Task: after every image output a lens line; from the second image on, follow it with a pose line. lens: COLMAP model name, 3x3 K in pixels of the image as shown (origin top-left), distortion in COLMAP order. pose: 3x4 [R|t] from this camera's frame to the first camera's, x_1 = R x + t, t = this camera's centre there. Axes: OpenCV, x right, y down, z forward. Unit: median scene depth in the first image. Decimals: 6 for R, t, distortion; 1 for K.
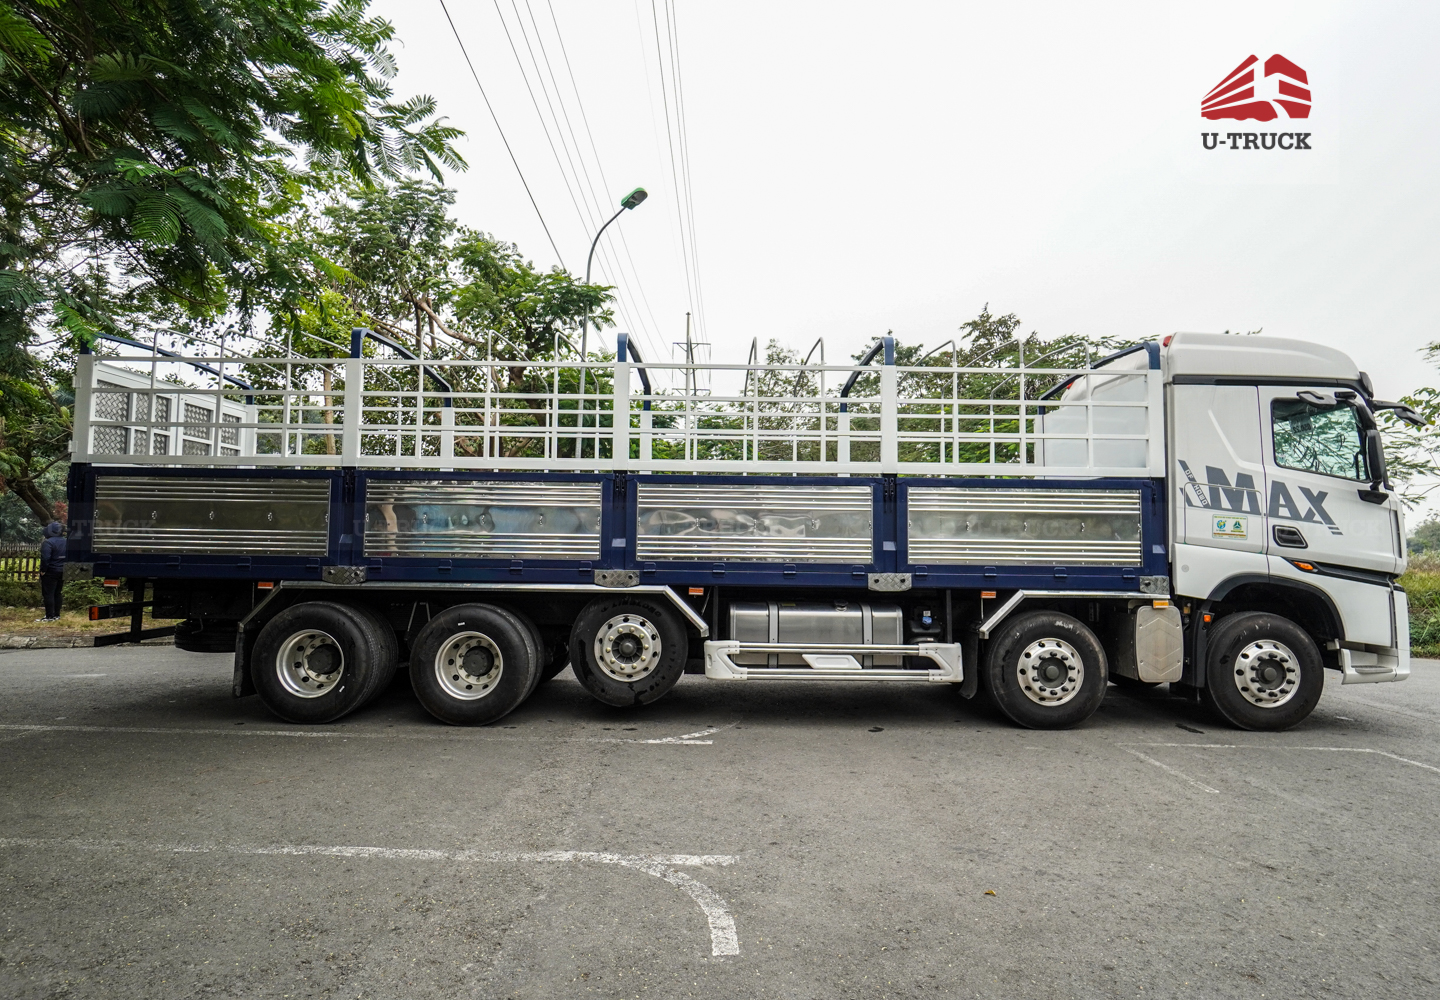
lens RADIAL K [[703.8, 0, 720.0], [0, 703.8, 500.0], [0, 0, 1]] dist [-0.002958, -0.000550]
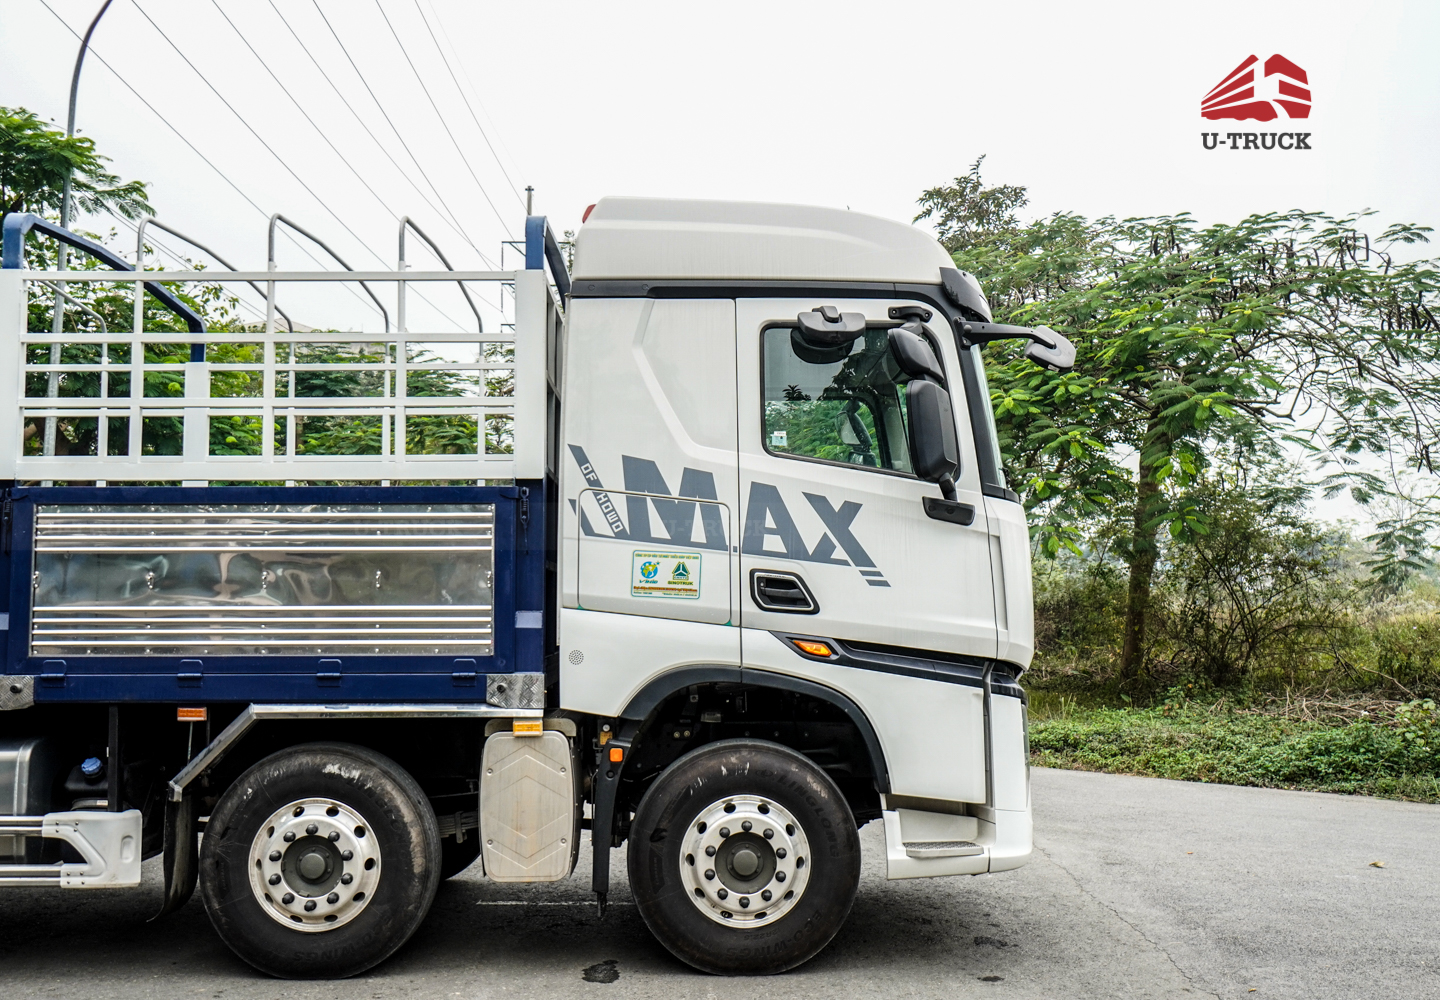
lens RADIAL K [[1360.5, 0, 718.9], [0, 1360.5, 508.1], [0, 0, 1]] dist [-0.008106, 0.011989]
pose [[0.999871, -0.015705, 0.003366, 0.760494], [0.015763, 0.999712, -0.018075, 0.008630], [-0.003081, 0.018126, 0.999831, 0.010539]]
